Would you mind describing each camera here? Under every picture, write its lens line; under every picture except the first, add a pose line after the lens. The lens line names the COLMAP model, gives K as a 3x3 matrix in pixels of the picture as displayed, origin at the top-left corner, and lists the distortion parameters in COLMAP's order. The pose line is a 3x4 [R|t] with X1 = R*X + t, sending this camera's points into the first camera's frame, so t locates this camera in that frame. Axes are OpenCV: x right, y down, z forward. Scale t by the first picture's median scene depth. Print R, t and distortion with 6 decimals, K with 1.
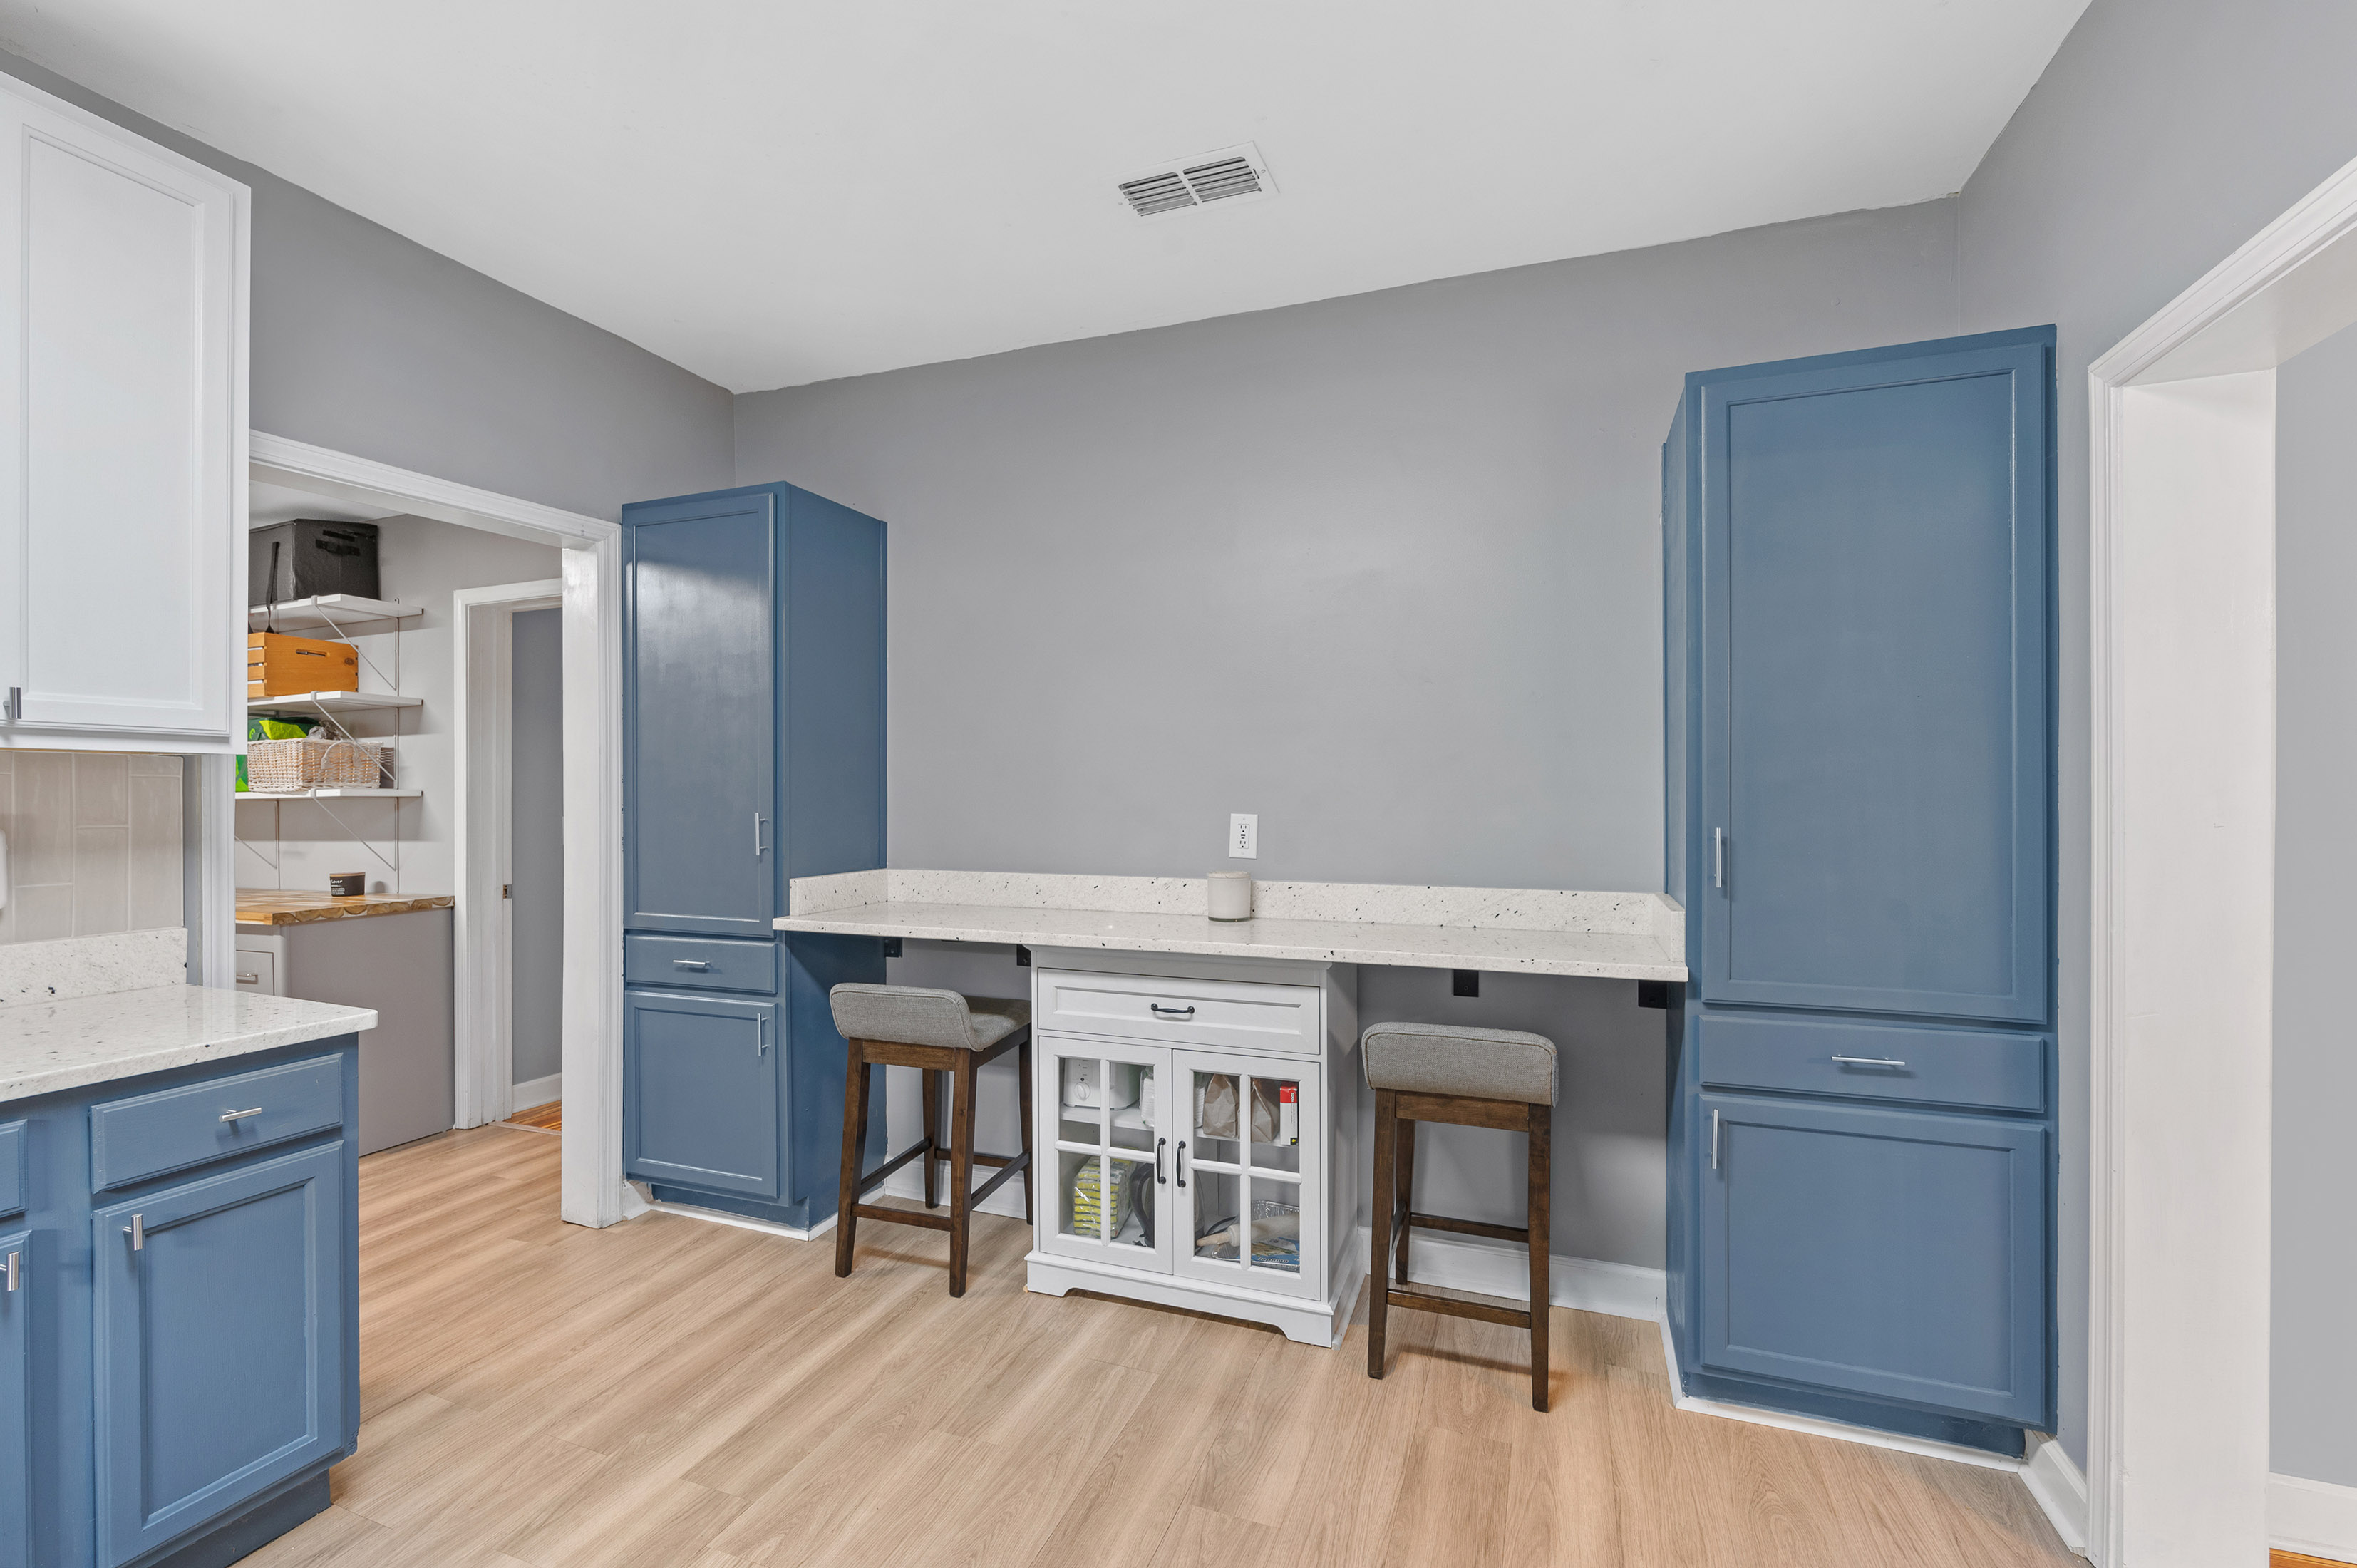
lens RADIAL K [[996.2, 0, 1193.1], [0, 996.2, 799.2], [0, 0, 1]] dist [-0.000718, 0.000104]
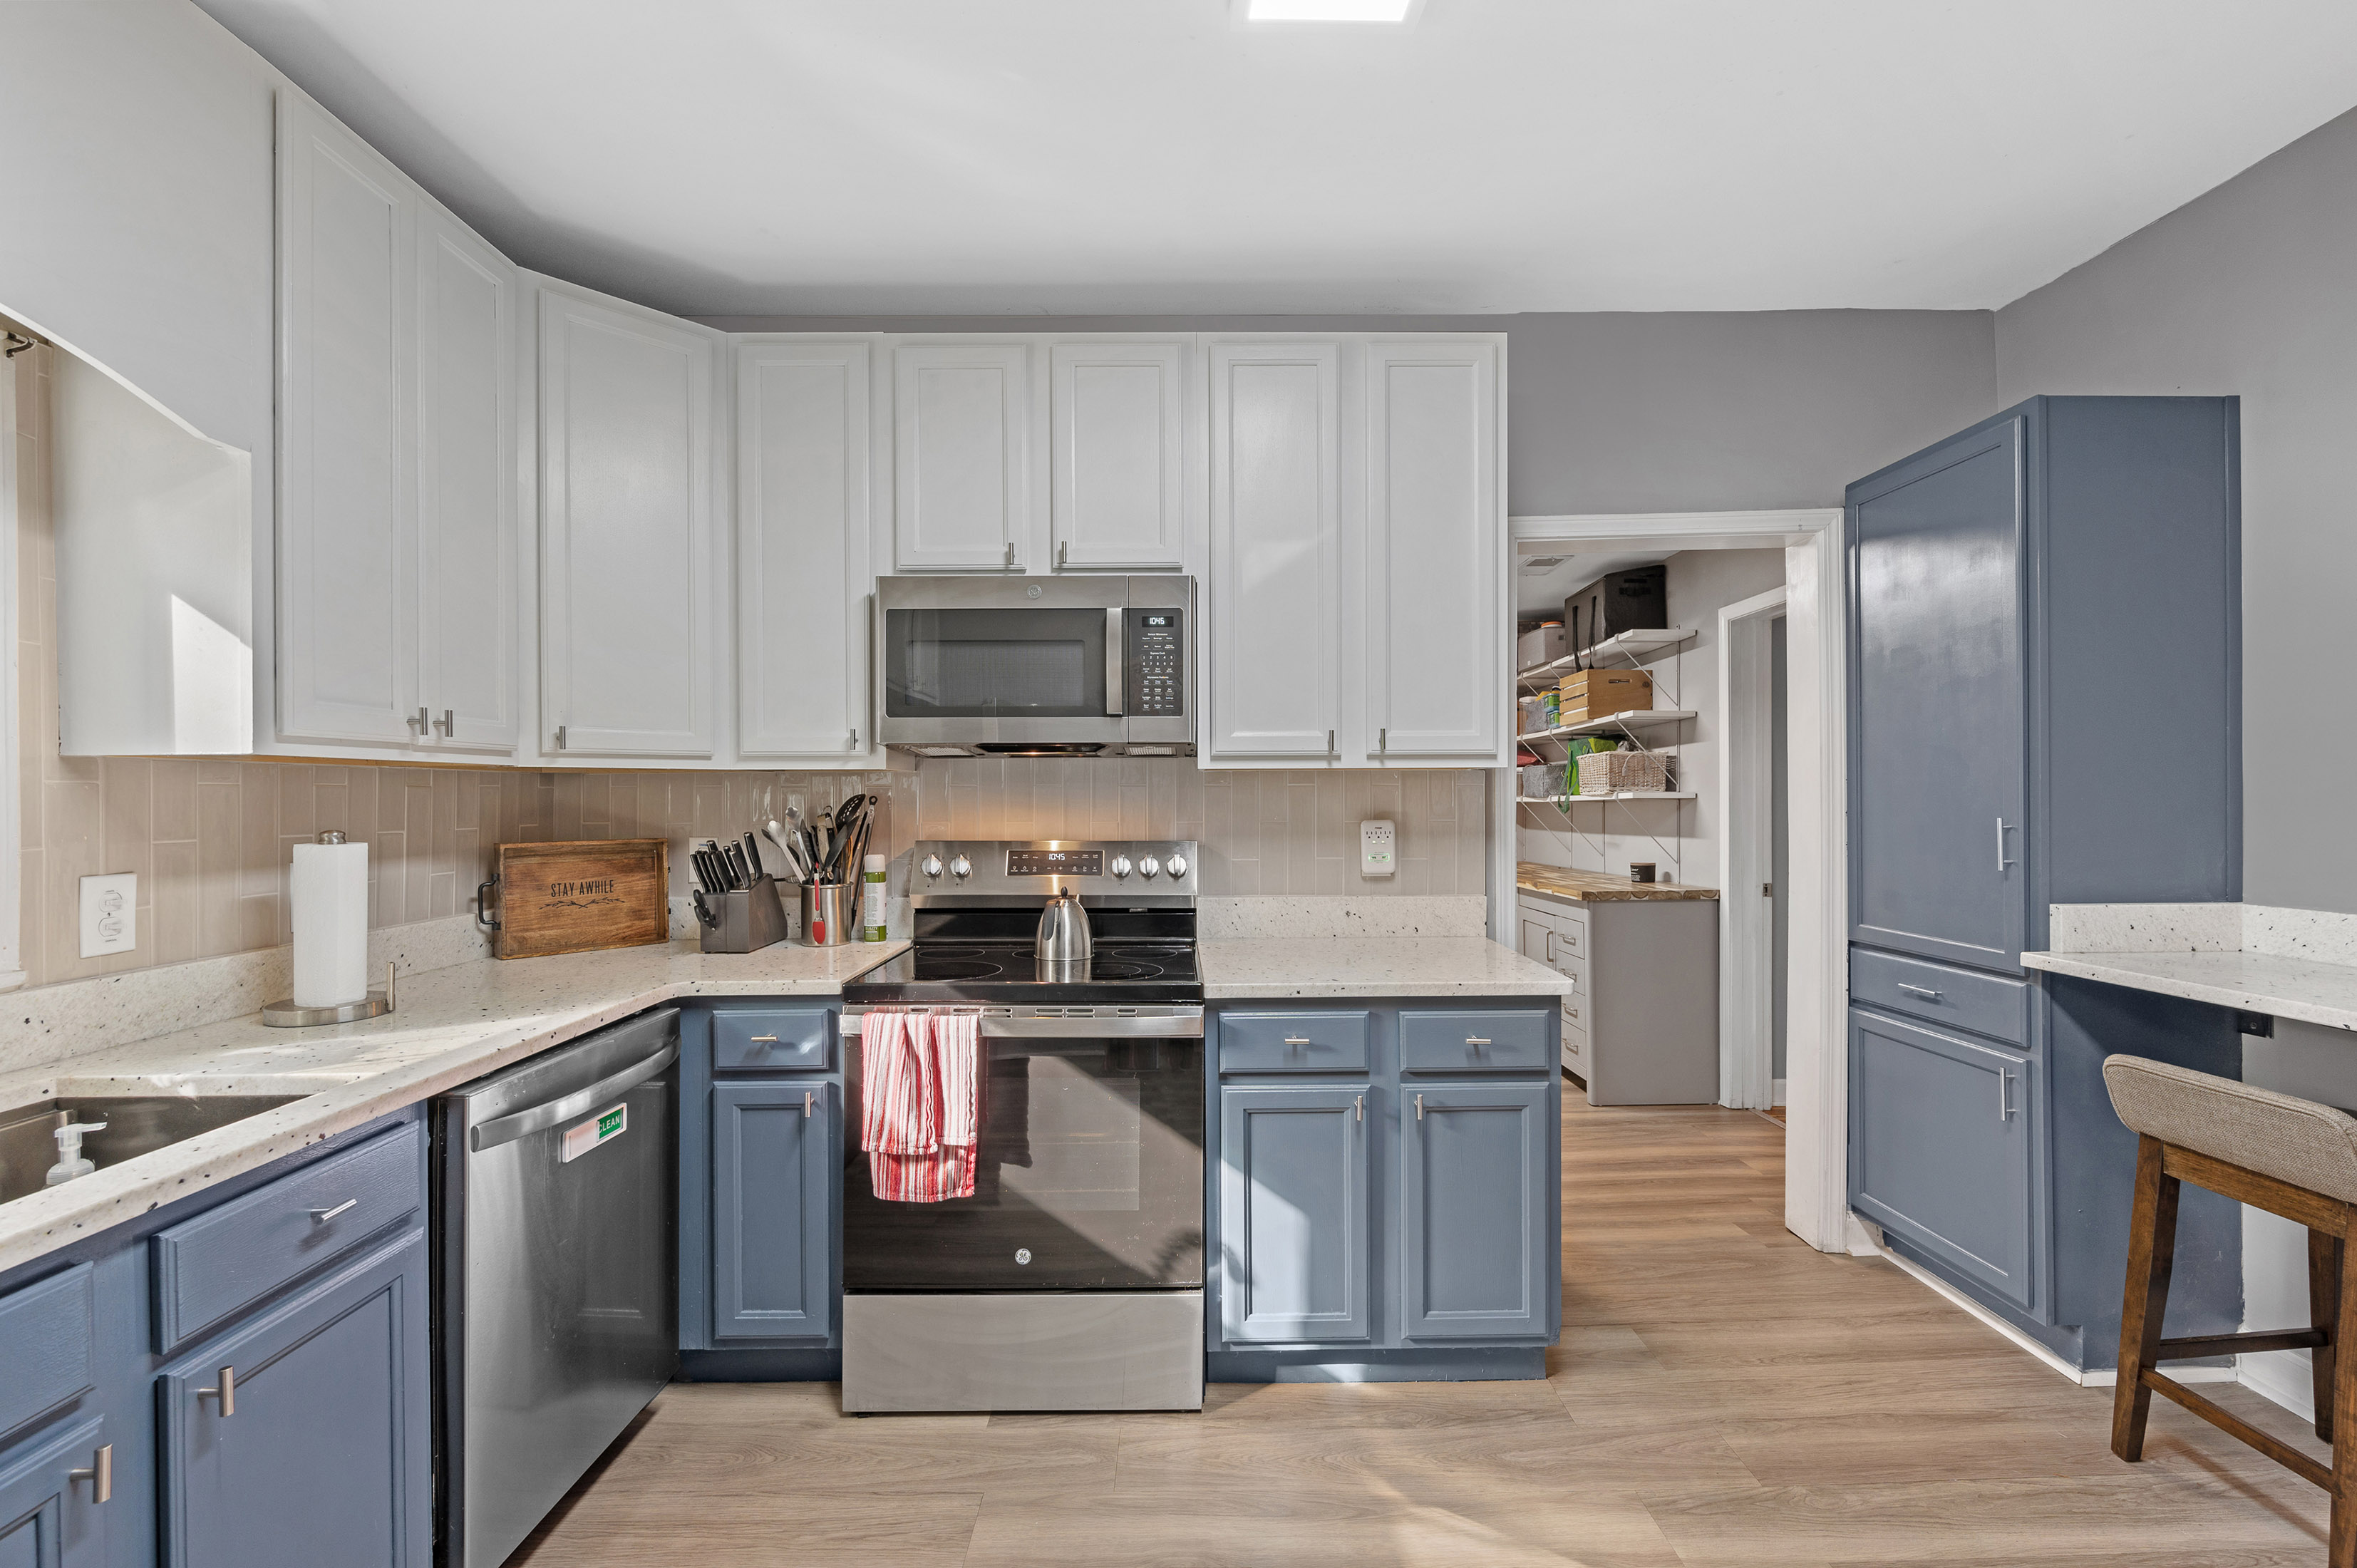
lens RADIAL K [[982.9, 0, 1184.5], [0, 982.9, 795.5], [0, 0, 1]] dist [-0.002629, 0.000461]
pose [[0.358537, -0.004885, -0.933503, 0.067118], [0.000365, 0.999987, -0.005093, -0.000910], [0.933515, 0.001485, 0.358534, 0.097094]]
